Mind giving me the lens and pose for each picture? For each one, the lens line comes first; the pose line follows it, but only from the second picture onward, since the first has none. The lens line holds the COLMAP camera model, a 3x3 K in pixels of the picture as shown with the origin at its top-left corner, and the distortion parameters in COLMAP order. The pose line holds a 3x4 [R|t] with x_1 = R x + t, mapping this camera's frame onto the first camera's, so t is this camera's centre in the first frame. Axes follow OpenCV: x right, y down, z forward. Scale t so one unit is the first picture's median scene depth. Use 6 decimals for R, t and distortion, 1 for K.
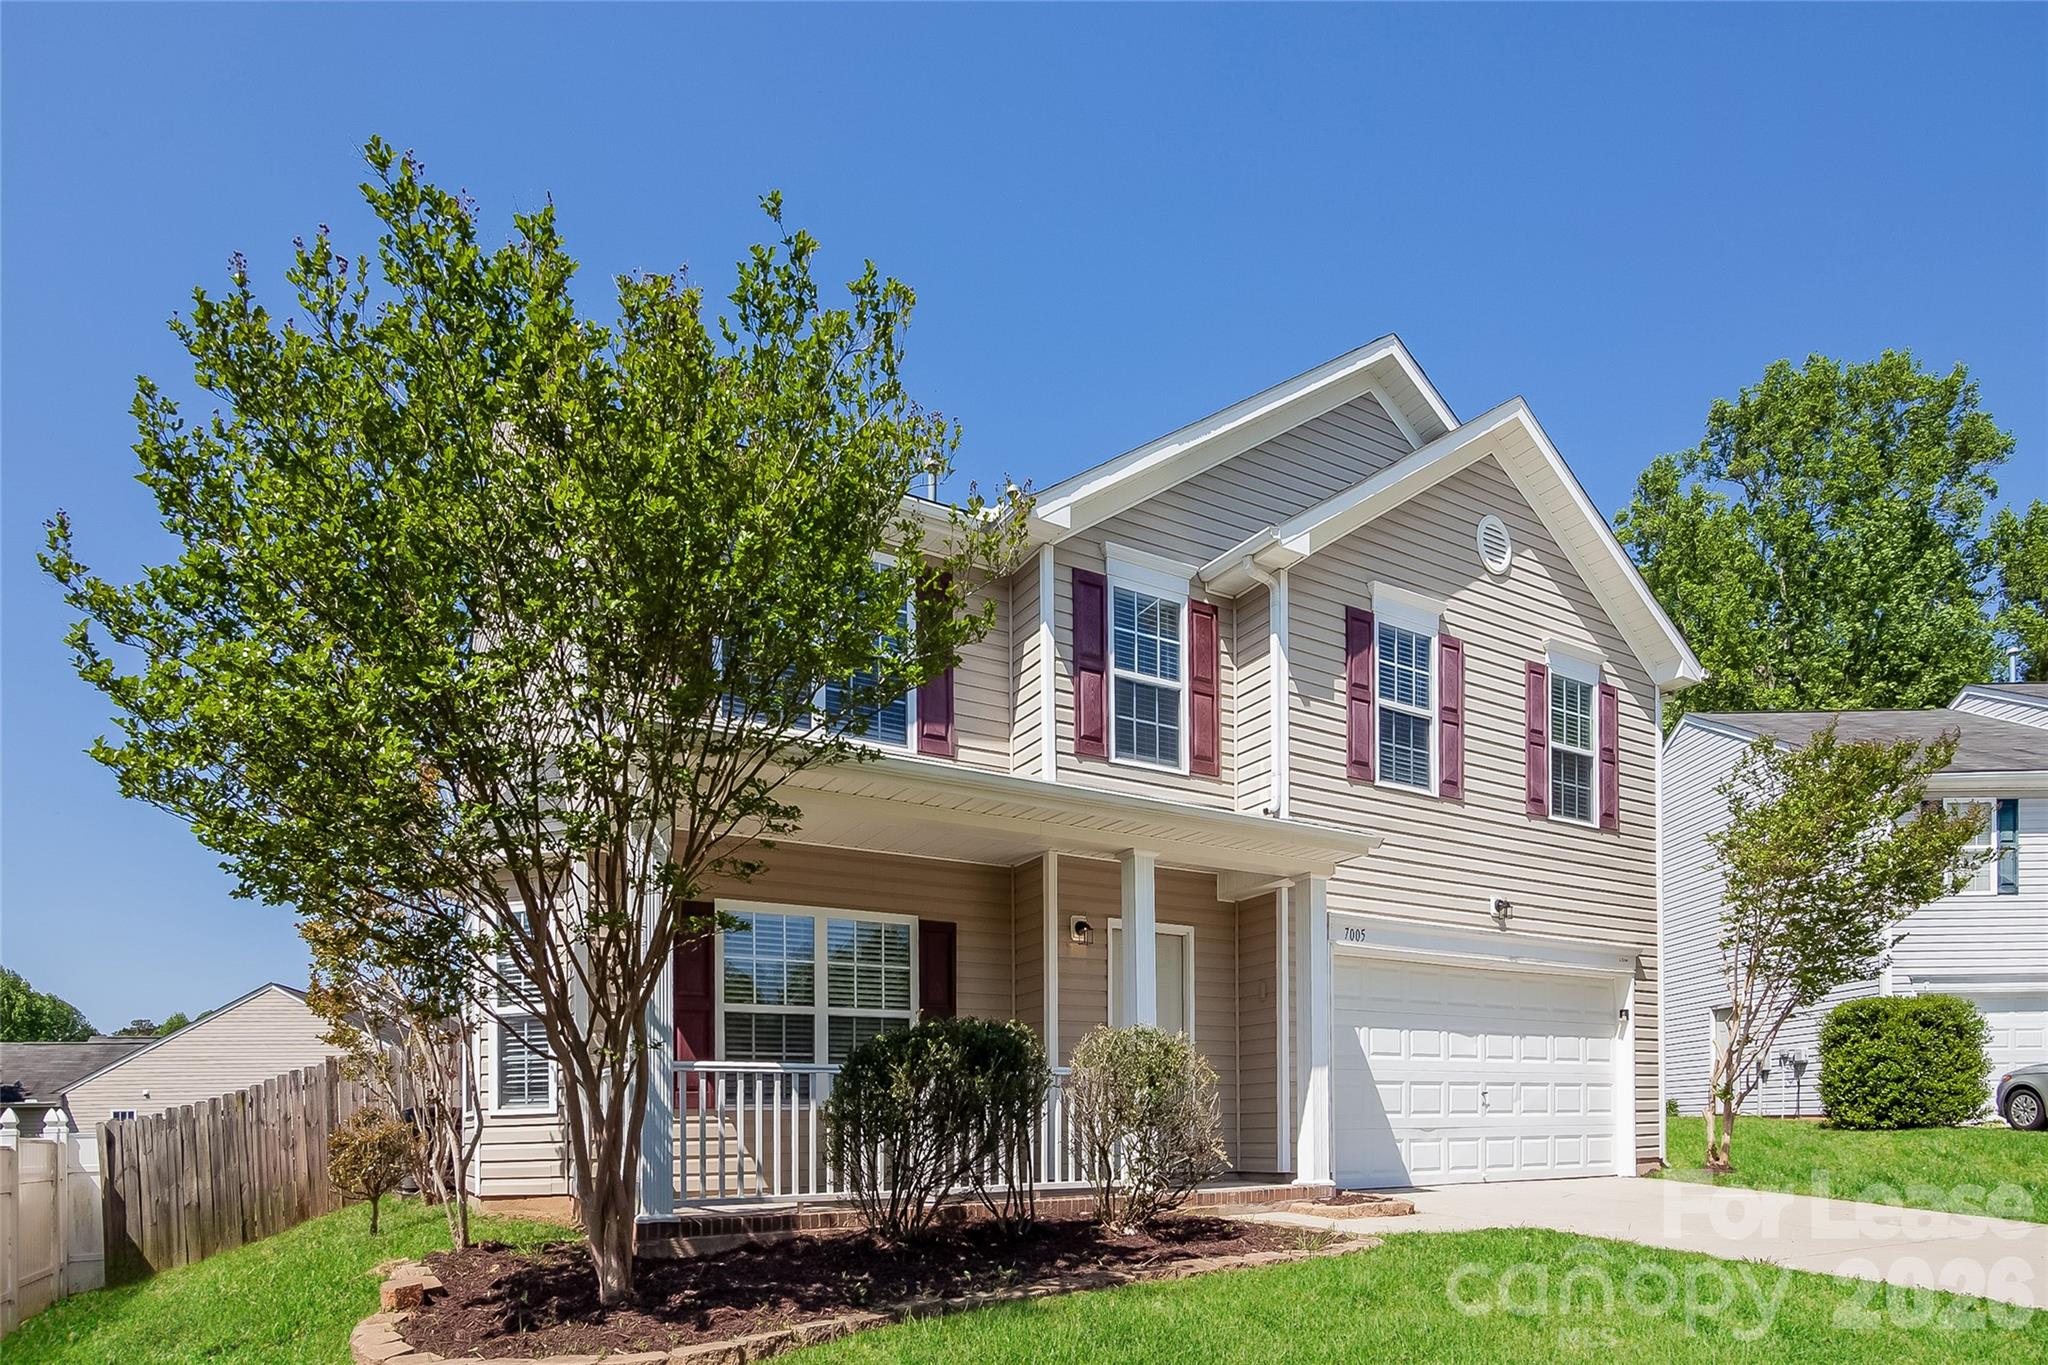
lens RADIAL K [[1014.8, 0, 1027.8], [0, 1014.8, 675.4], [0, 0, 1]] dist [-0.003675, -0.000505]
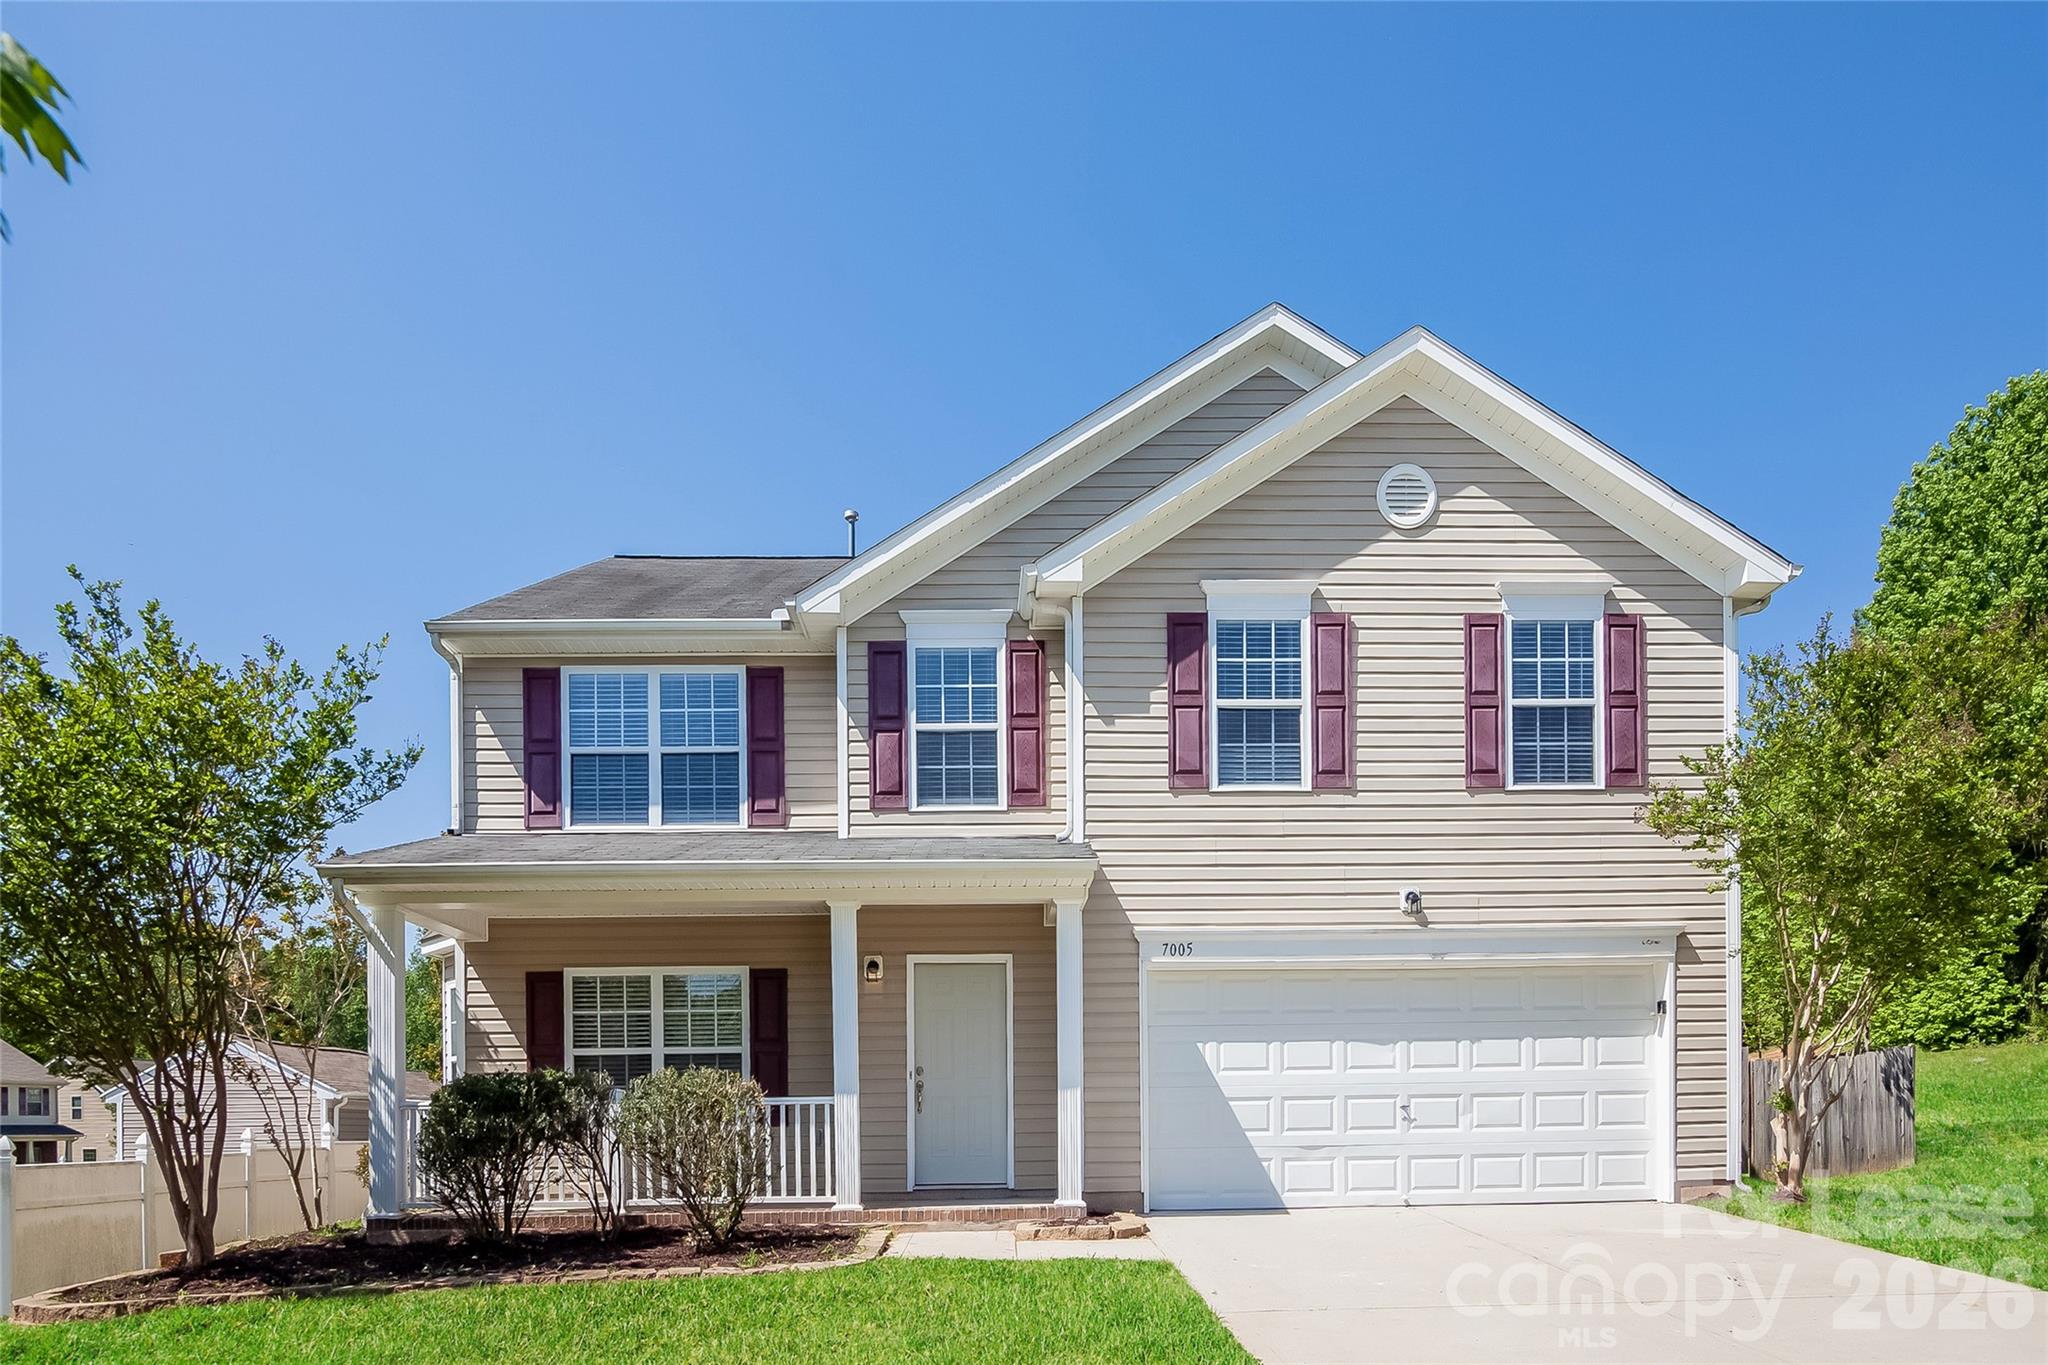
lens RADIAL K [[978.0, 0, 1023.3], [0, 978.0, 673.8], [0, 0, 1]] dist [-0.005385, -0.000391]
pose [[0.899838, -0.182694, -0.396125, 0.589883], [0.178248, 0.982796, -0.048360, 0.011009], [0.398145, -0.027092, 0.916922, 0.071748]]
